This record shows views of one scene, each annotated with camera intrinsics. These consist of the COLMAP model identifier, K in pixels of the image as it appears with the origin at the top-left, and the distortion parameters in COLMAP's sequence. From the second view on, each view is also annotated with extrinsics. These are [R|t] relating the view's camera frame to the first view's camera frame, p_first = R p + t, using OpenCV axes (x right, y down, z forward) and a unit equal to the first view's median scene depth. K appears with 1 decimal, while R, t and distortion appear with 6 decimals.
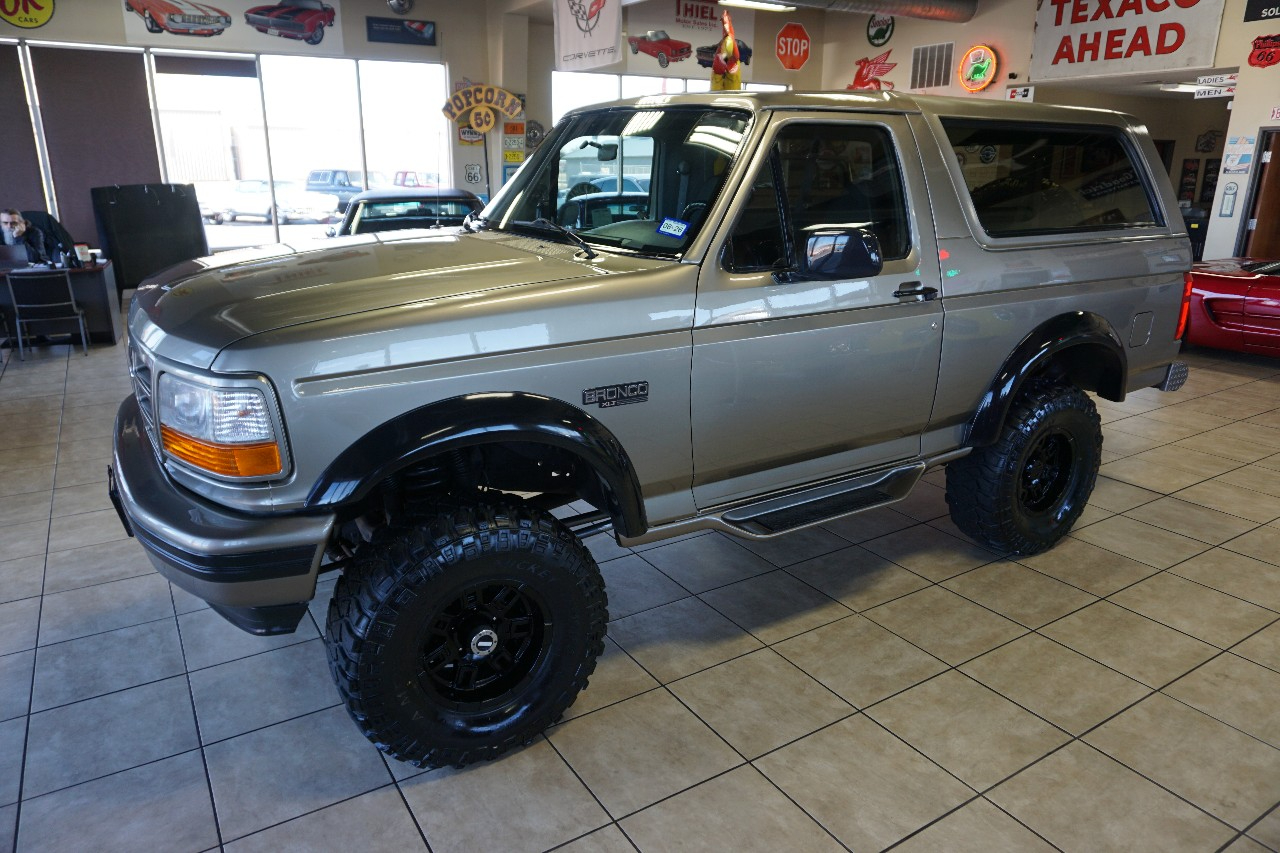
lens RADIAL K [[838.7, 0, 630.0], [0, 838.7, 416.9], [0, 0, 1]] dist [-0.032690, 0.023774]
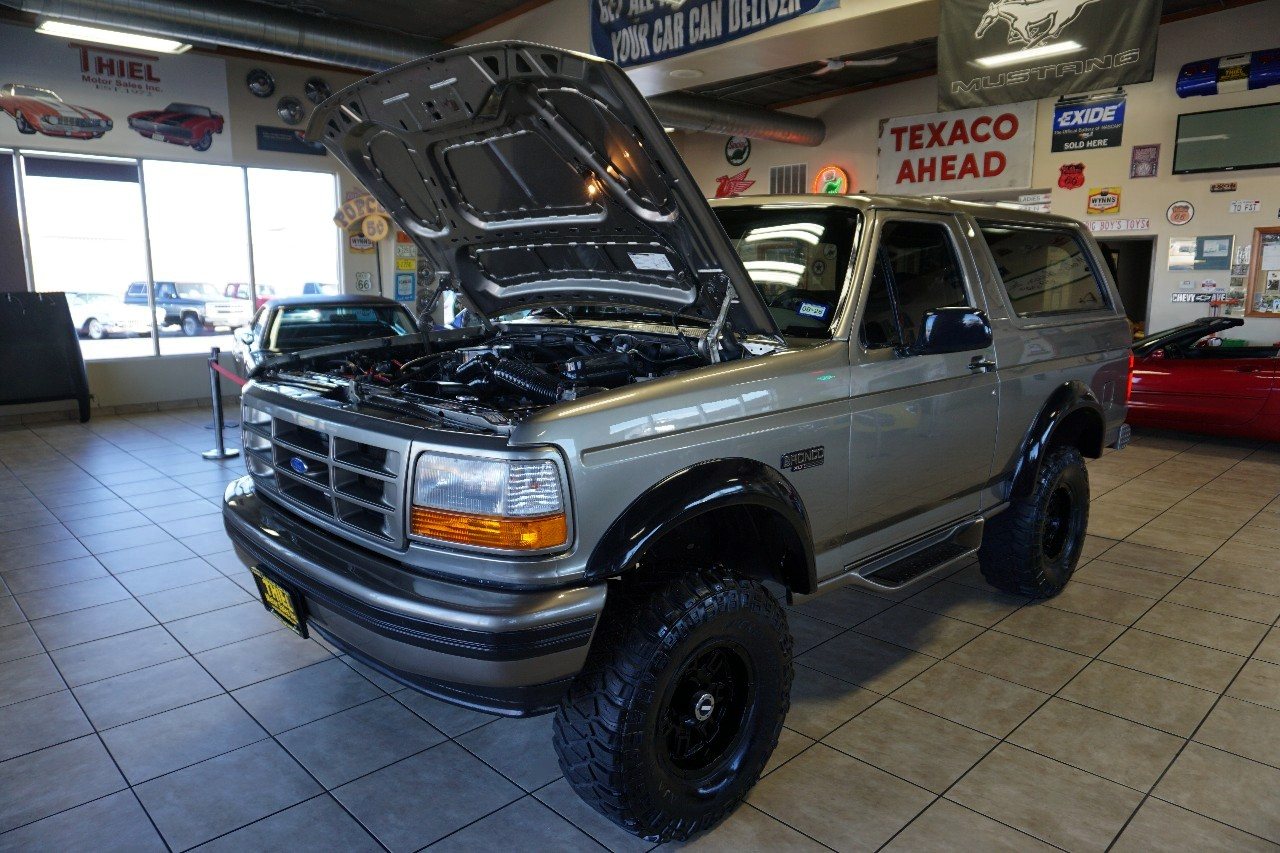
lens RADIAL K [[838.7, 0, 629.5], [0, 838.7, 426.3], [0, 0, 1]] dist [-0.032690, 0.023774]
pose [[0.978503, -0.040348, 0.202247, -0.266984], [0.063383, 0.992047, -0.108747, 0.020654], [-0.196250, 0.119228, 0.973278, -0.009111]]
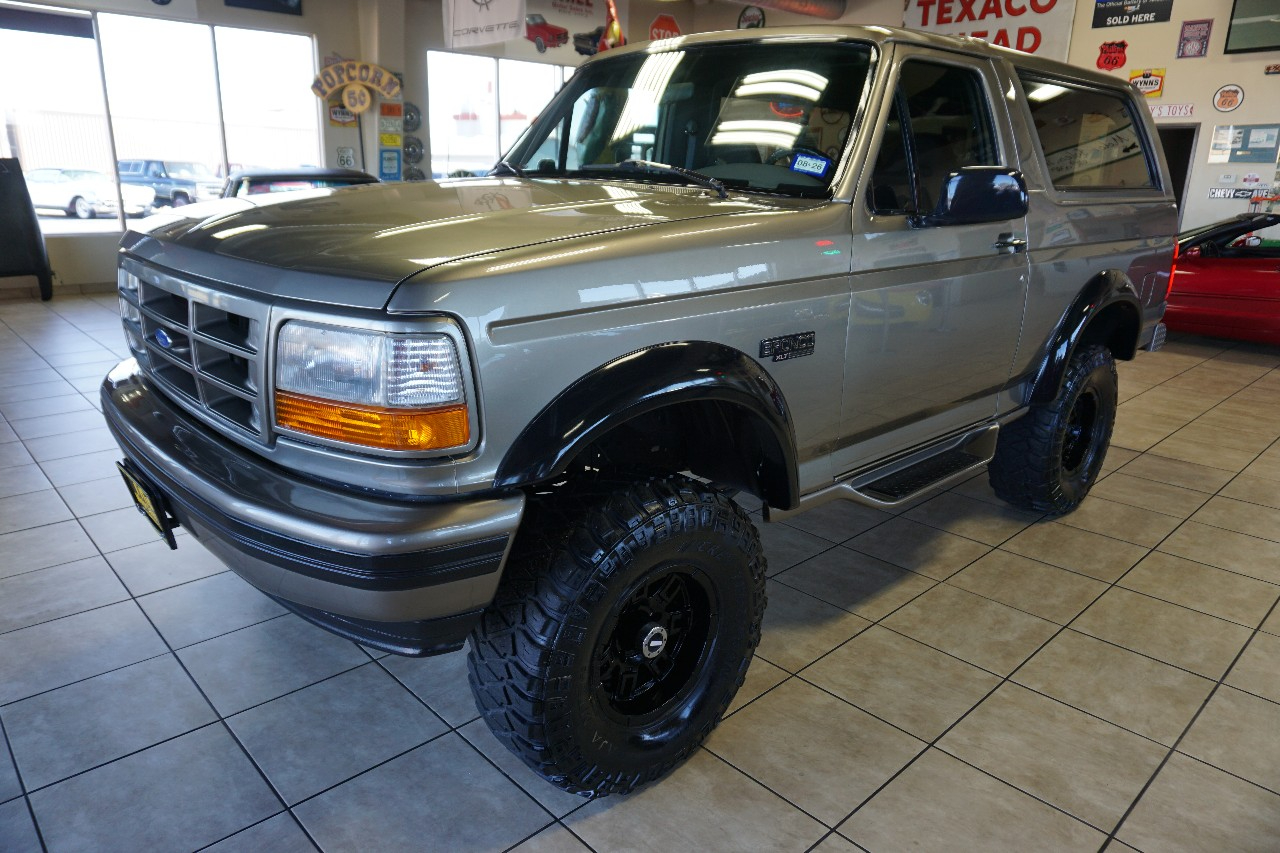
lens RADIAL K [[838.7, 0, 630.3], [0, 838.7, 415.8], [0, 0, 1]] dist [-0.032690, 0.023774]
pose [[0.980466, -0.038836, 0.192815, -0.206845], [0.039290, 0.999227, 0.001465, 0.022606], [-0.192723, 0.006139, 0.981234, 0.099186]]
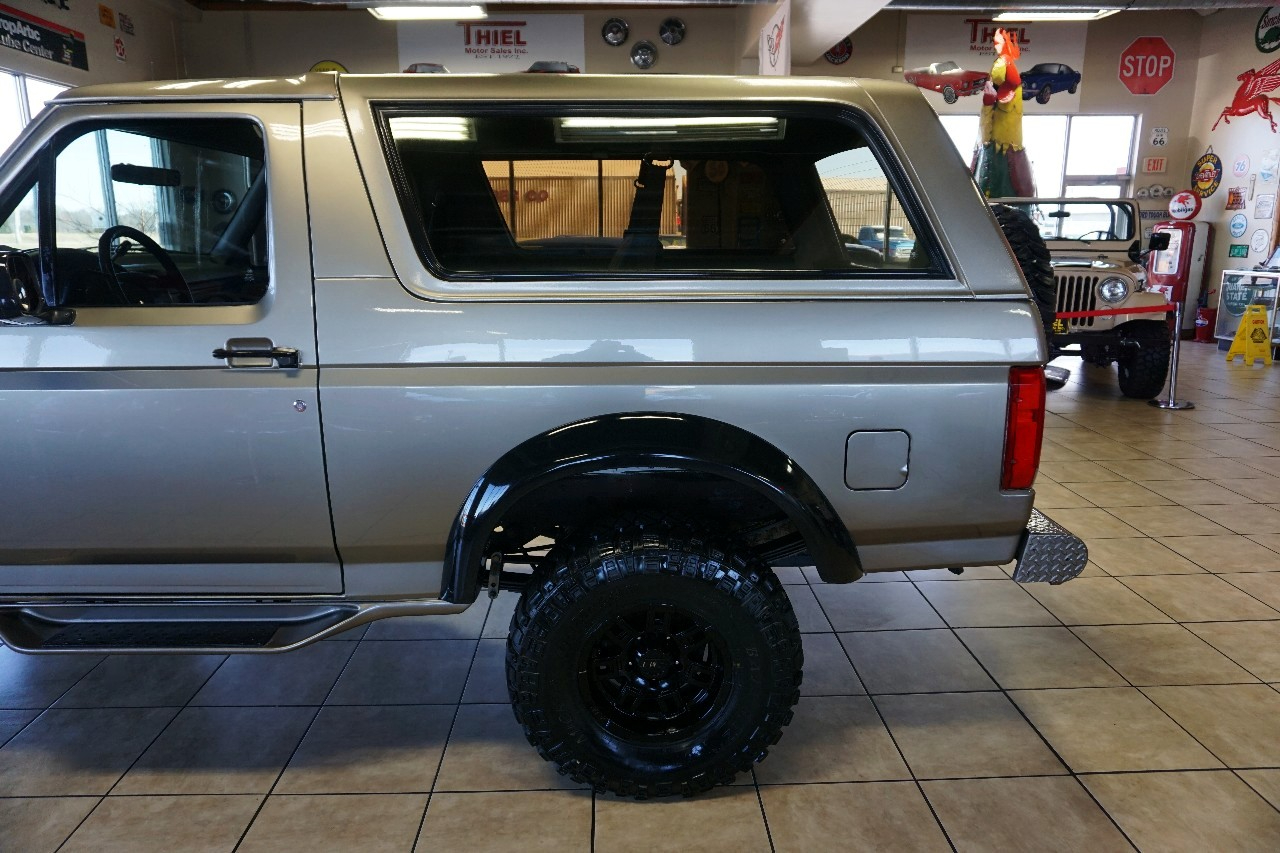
lens RADIAL K [[838.7, 0, 625.0], [0, 838.7, 418.9], [0, 0, 1]] dist [-0.032690, 0.023774]
pose [[0.866049, 0.106016, -0.488590, 0.682502], [-0.137256, 0.990127, -0.028451, -0.084599], [0.480750, 0.091702, 0.872050, 0.398078]]
